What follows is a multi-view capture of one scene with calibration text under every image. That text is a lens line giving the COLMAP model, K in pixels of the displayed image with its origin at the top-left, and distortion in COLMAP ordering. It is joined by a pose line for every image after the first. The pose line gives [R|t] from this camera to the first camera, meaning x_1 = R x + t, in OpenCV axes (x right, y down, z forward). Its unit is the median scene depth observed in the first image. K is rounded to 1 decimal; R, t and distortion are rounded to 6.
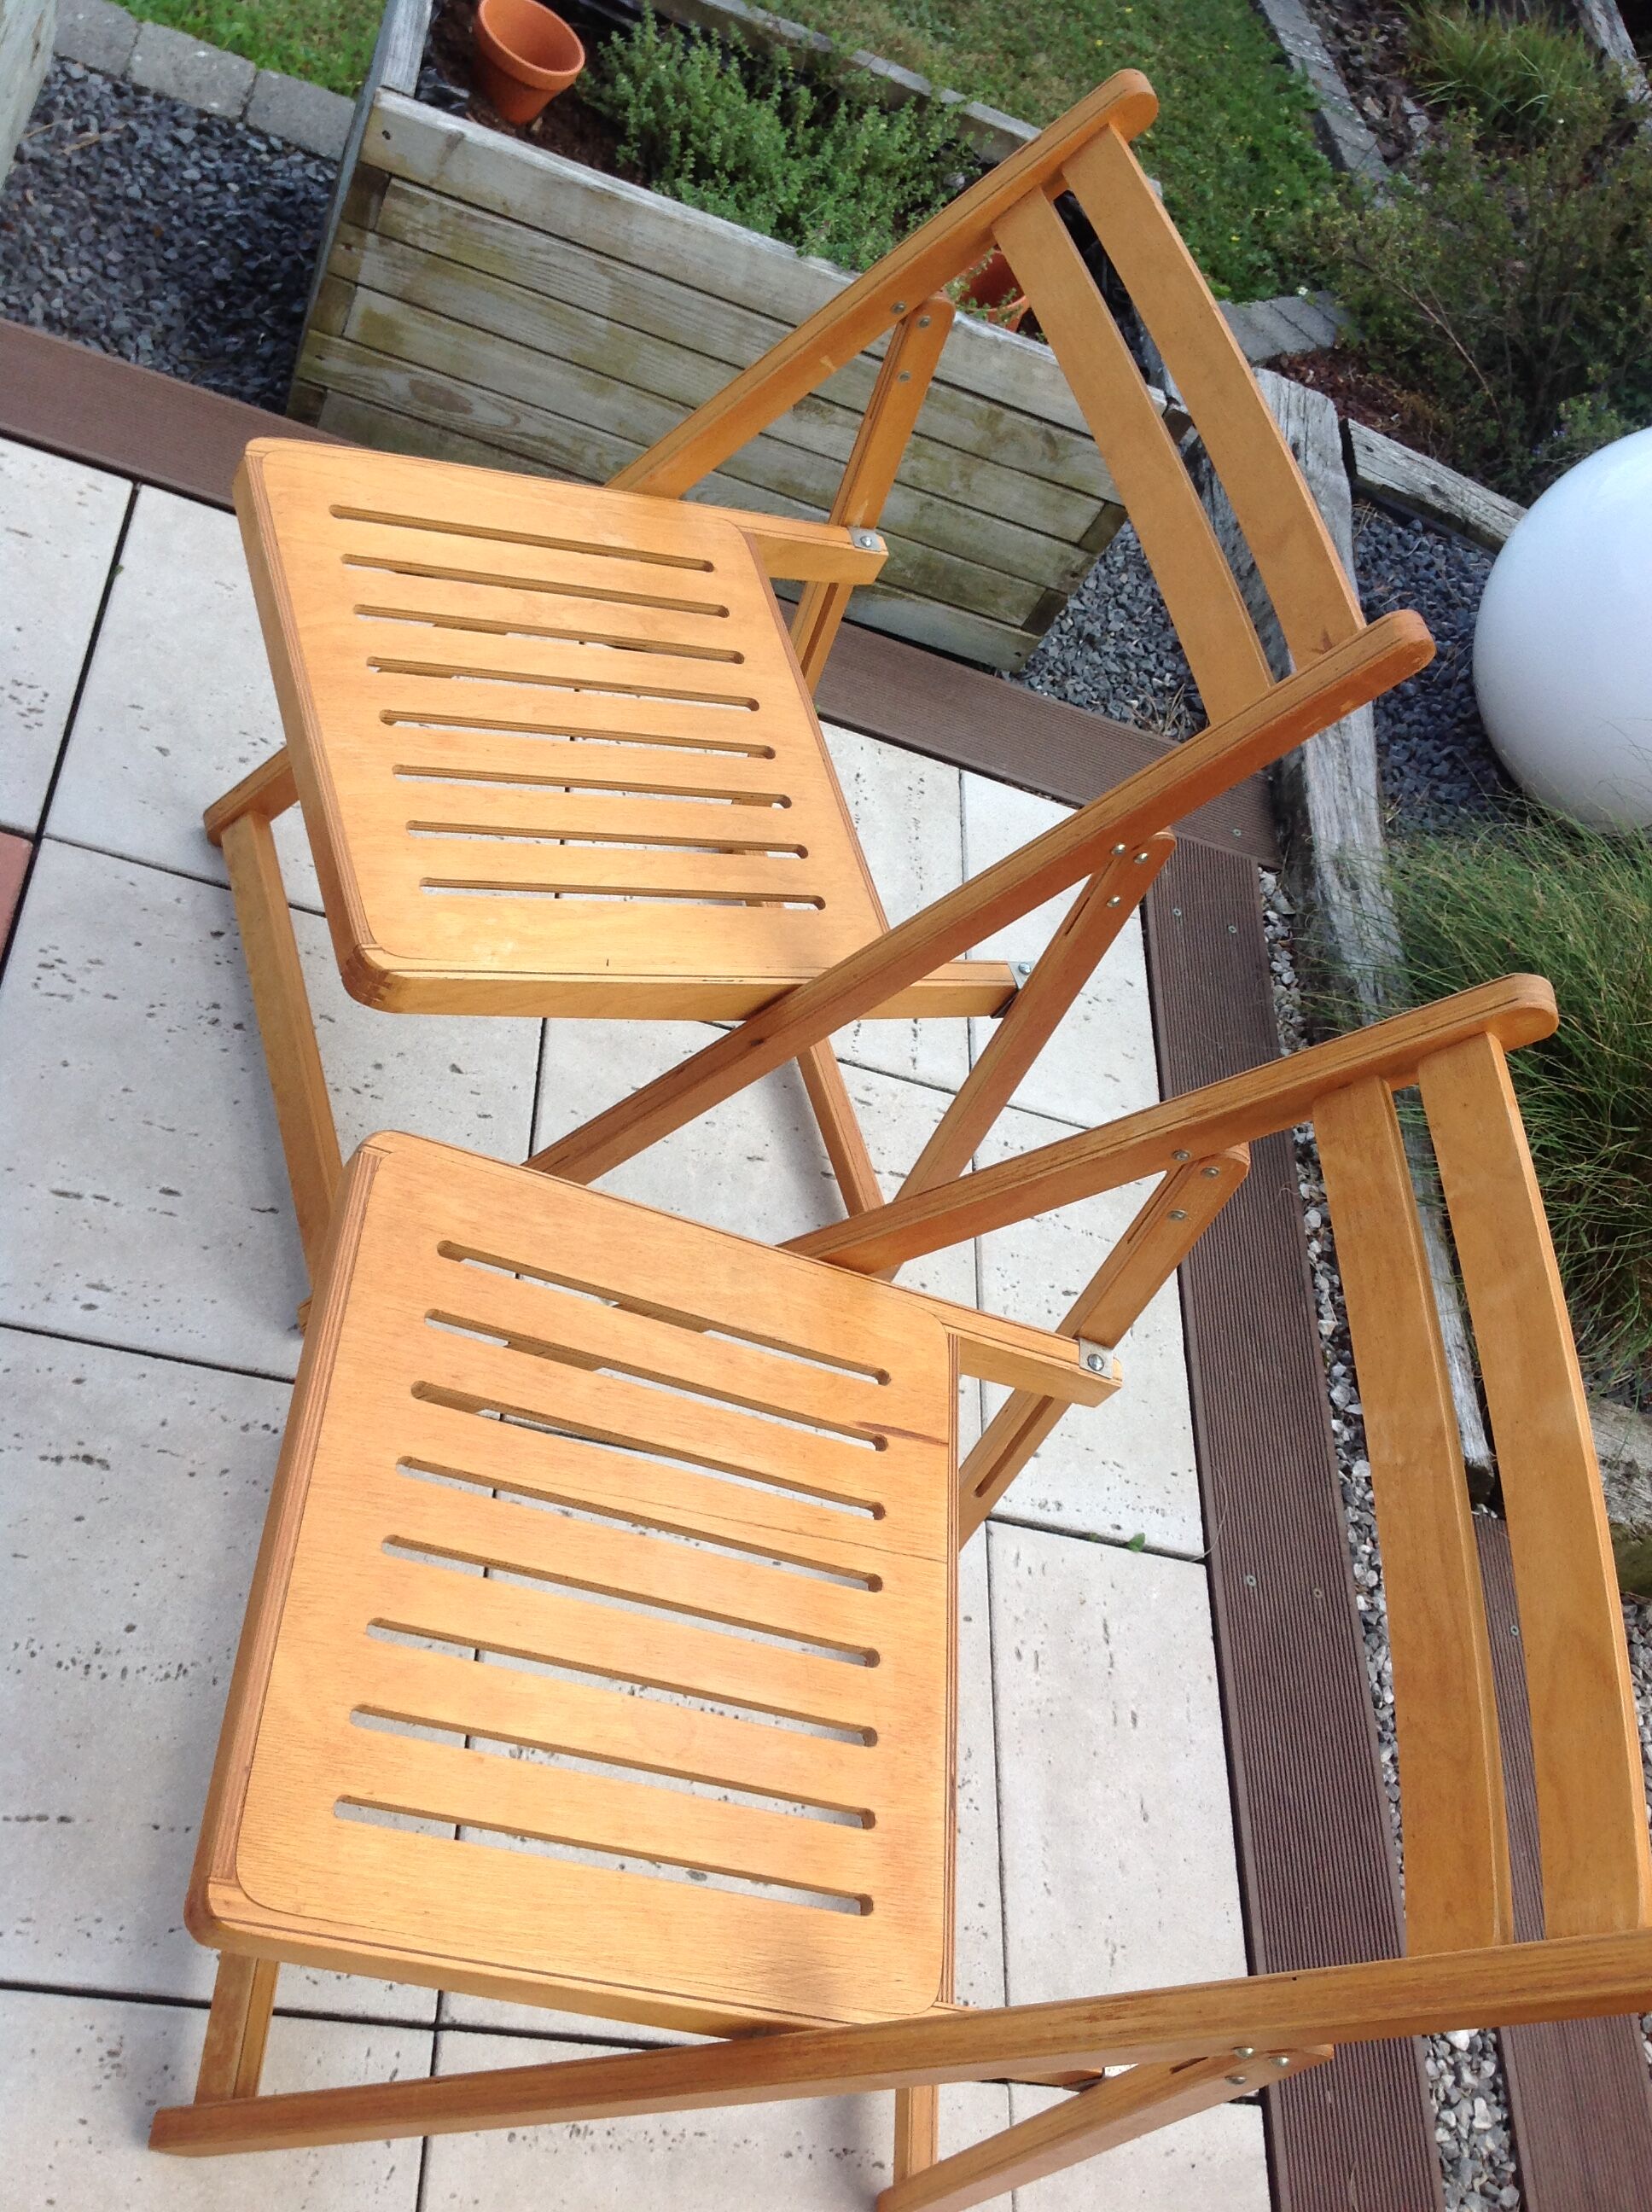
lens RADIAL K [[2082.8, 0, 826.0], [0, 2082.8, 1106.0], [0, 0, 1]] dist [0.084747, -0.208653]
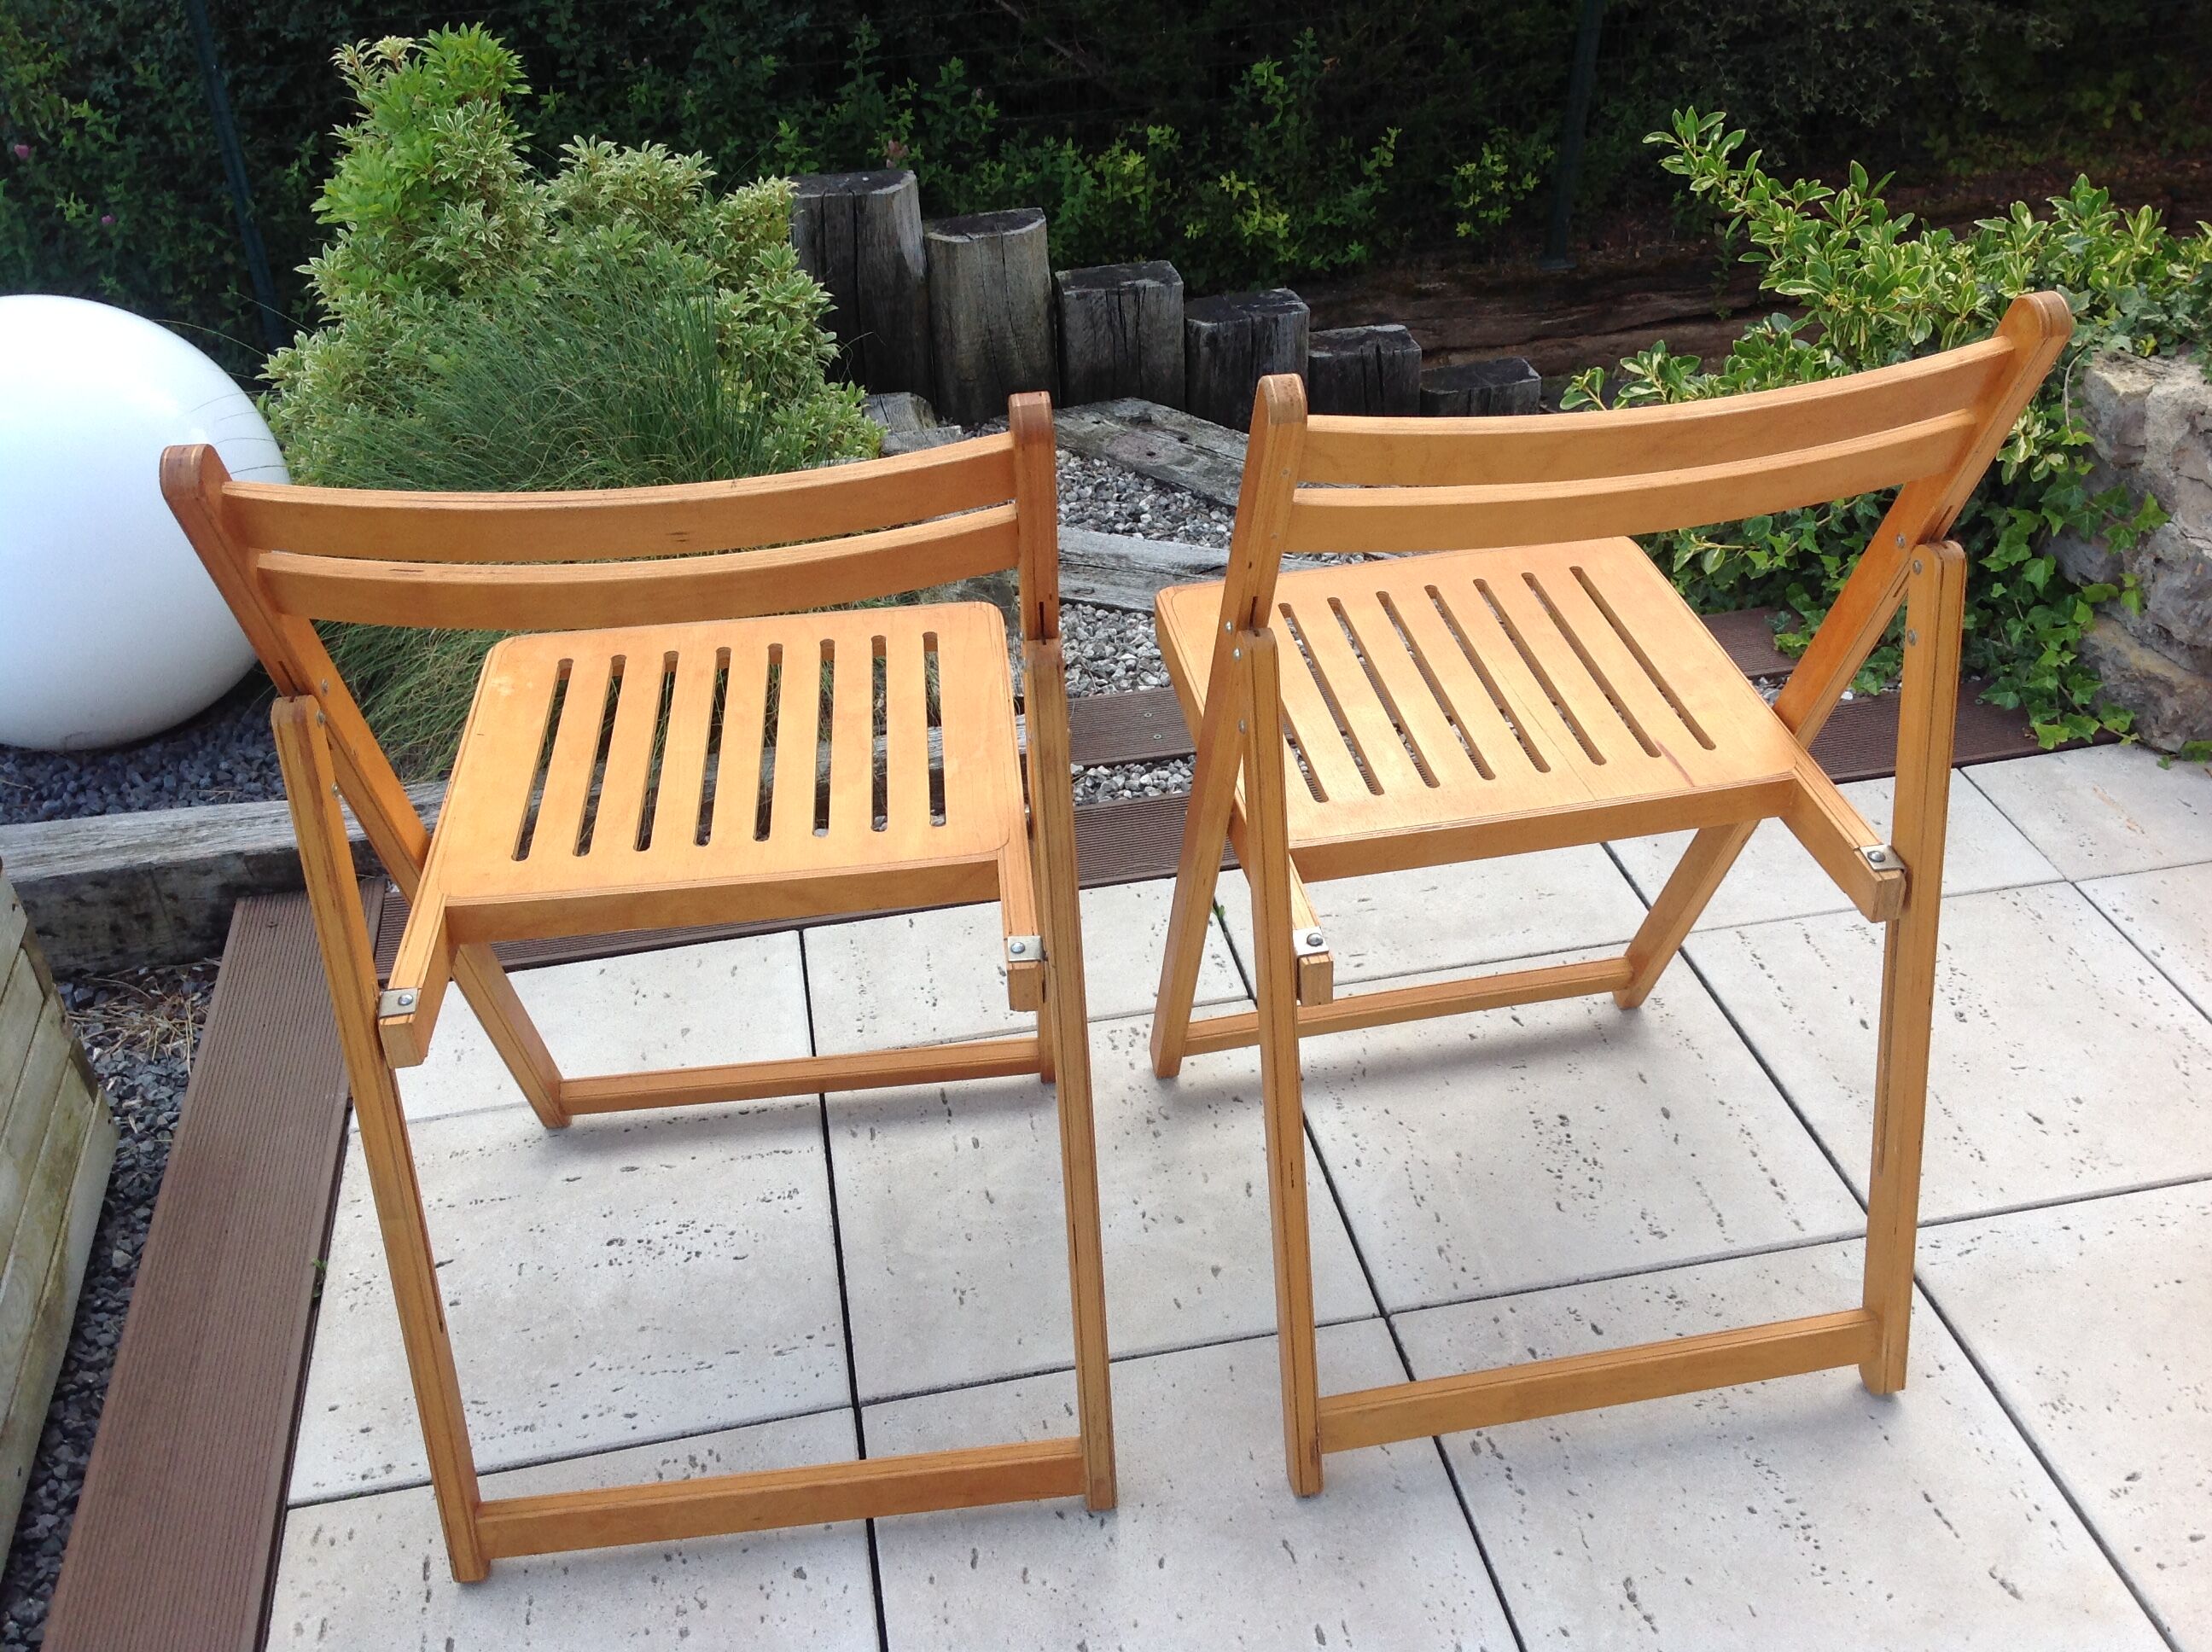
lens RADIAL K [[2082.8, 0, 1106.0], [0, 2082.8, 826.0], [0, 0, 1]] dist [0.084747, -0.208653]
pose [[-0.191344, -0.842527, 0.503523, -0.346321], [0.783403, 0.177968, 0.595489, -0.486577], [-0.591326, 0.508405, 0.625986, 0.223707]]
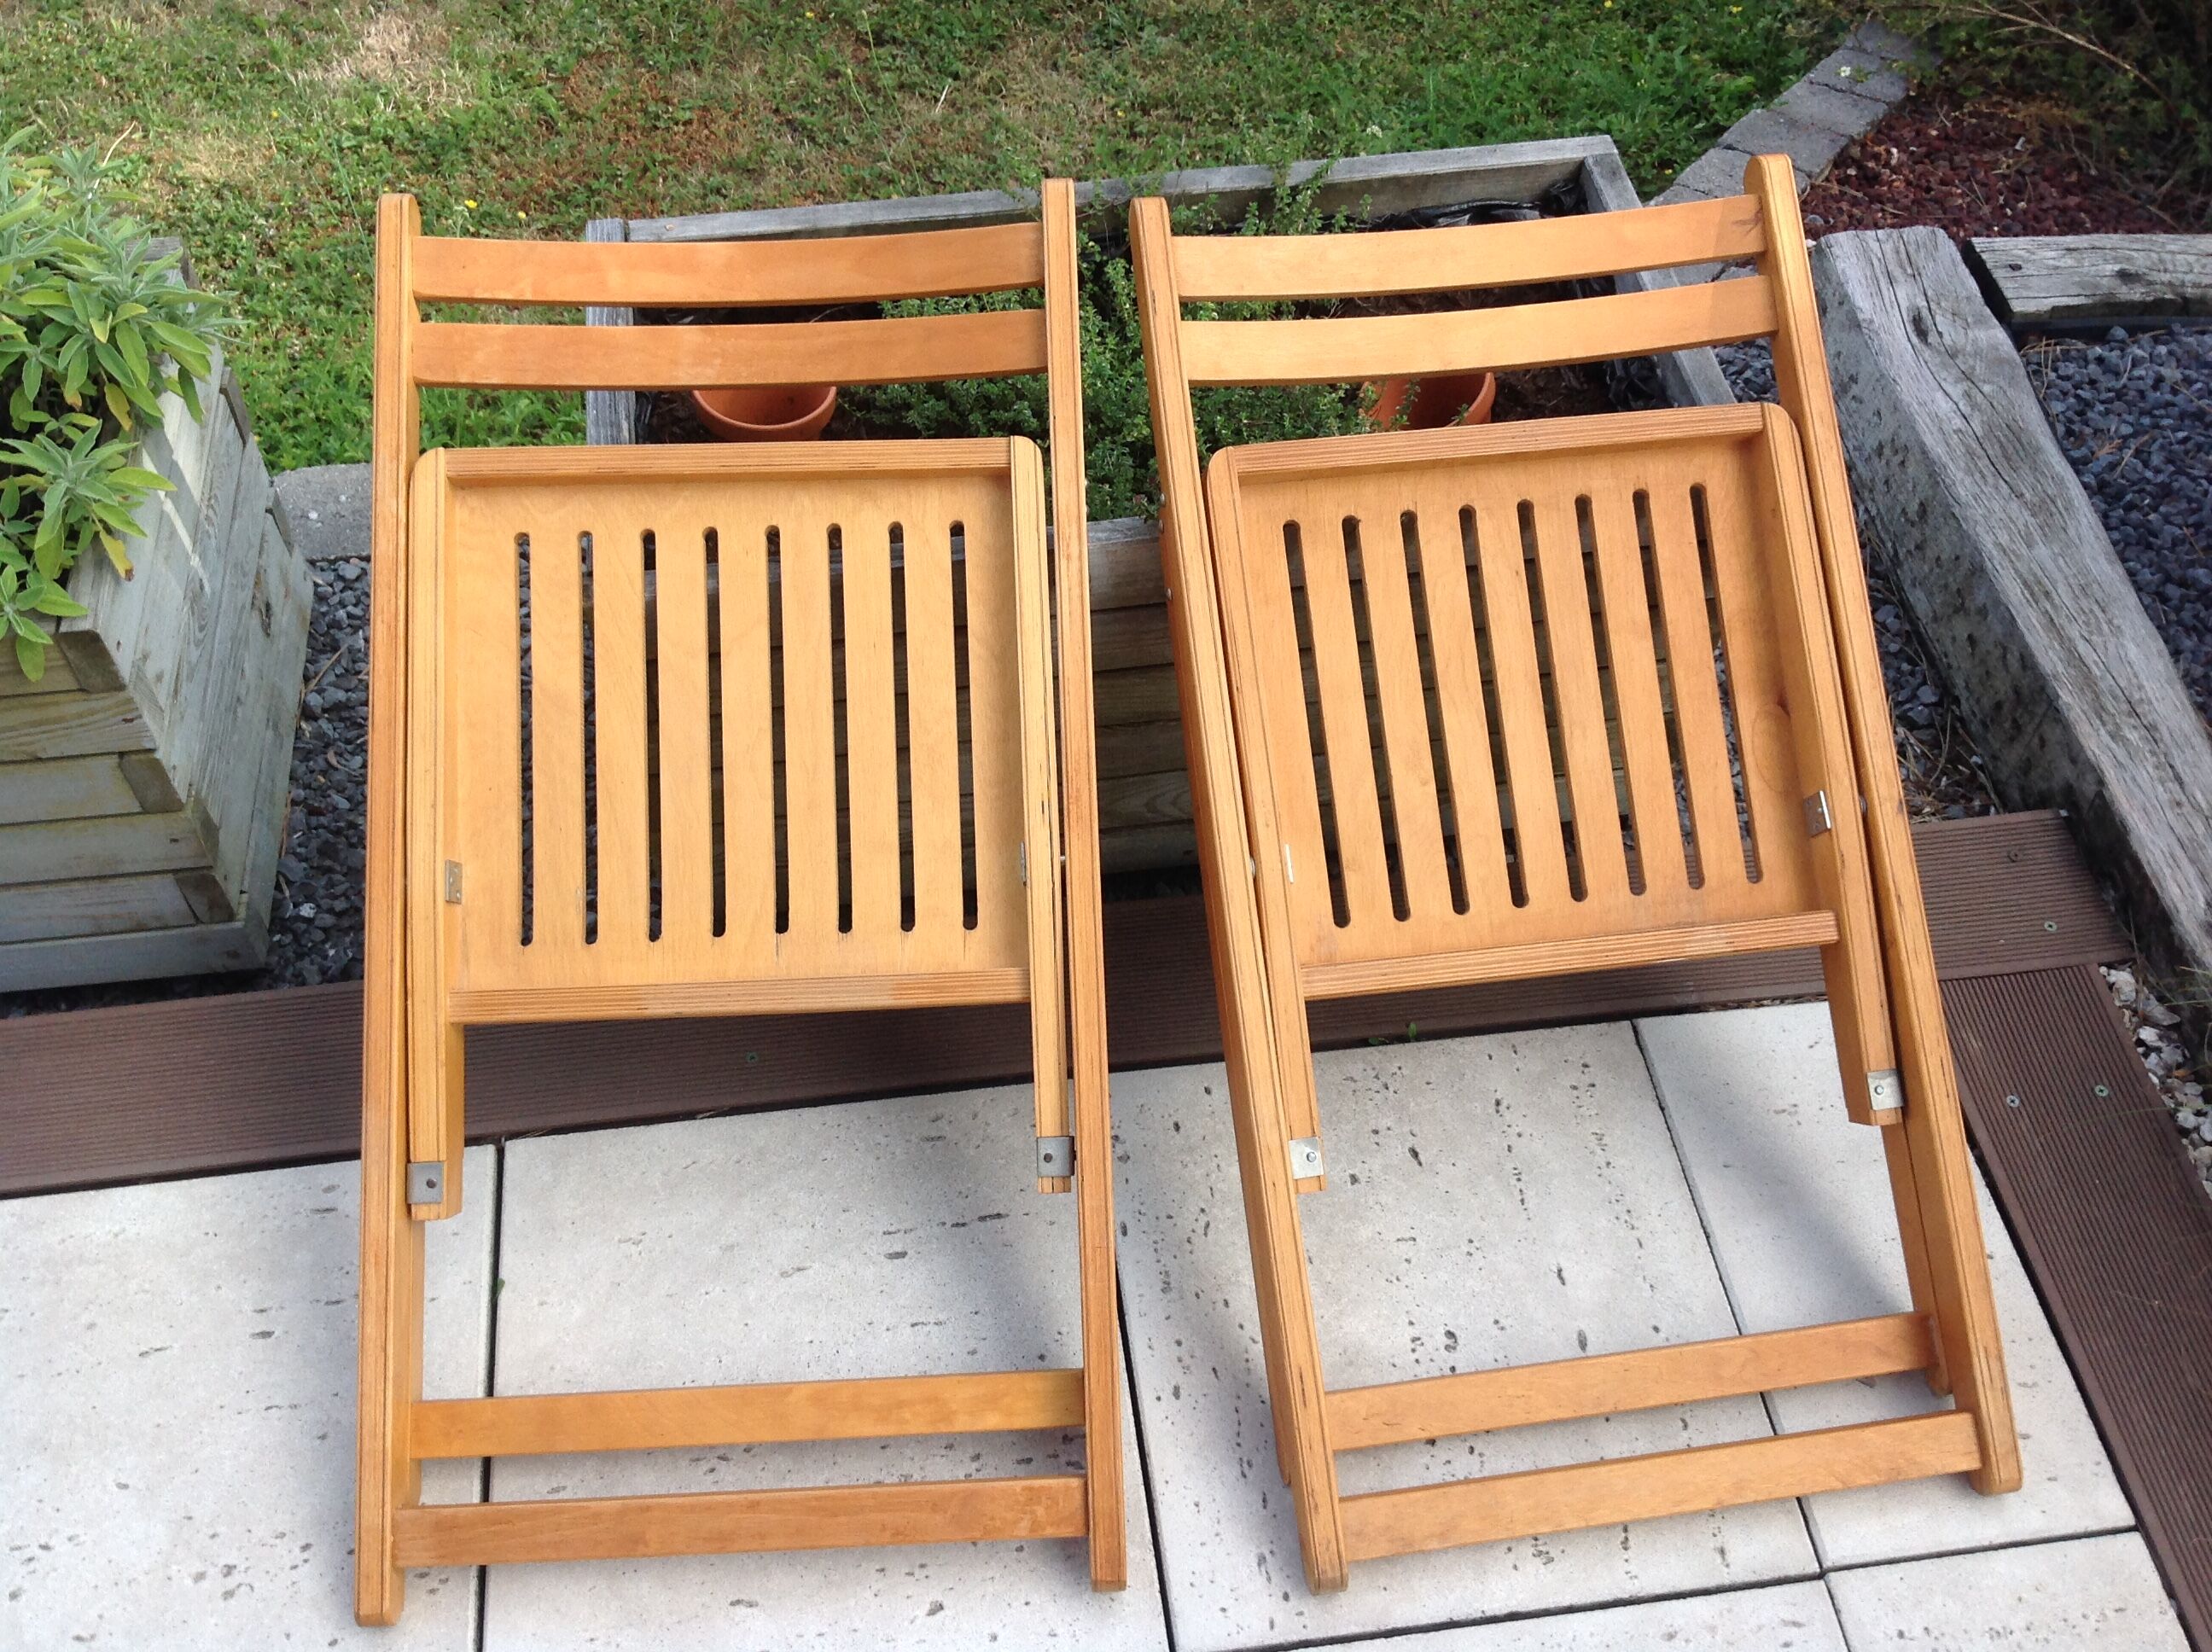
lens RADIAL K [[2063.9, 0, 1112.9], [0, 2063.9, 853.1], [0, 0, 1]] dist [0.006709, -0.023539]
pose [[0.904538, -0.351676, -0.241111, 0.099845], [0.344661, 0.935951, -0.072137, -0.242431], [0.251037, -0.017851, 0.967813, 0.283007]]
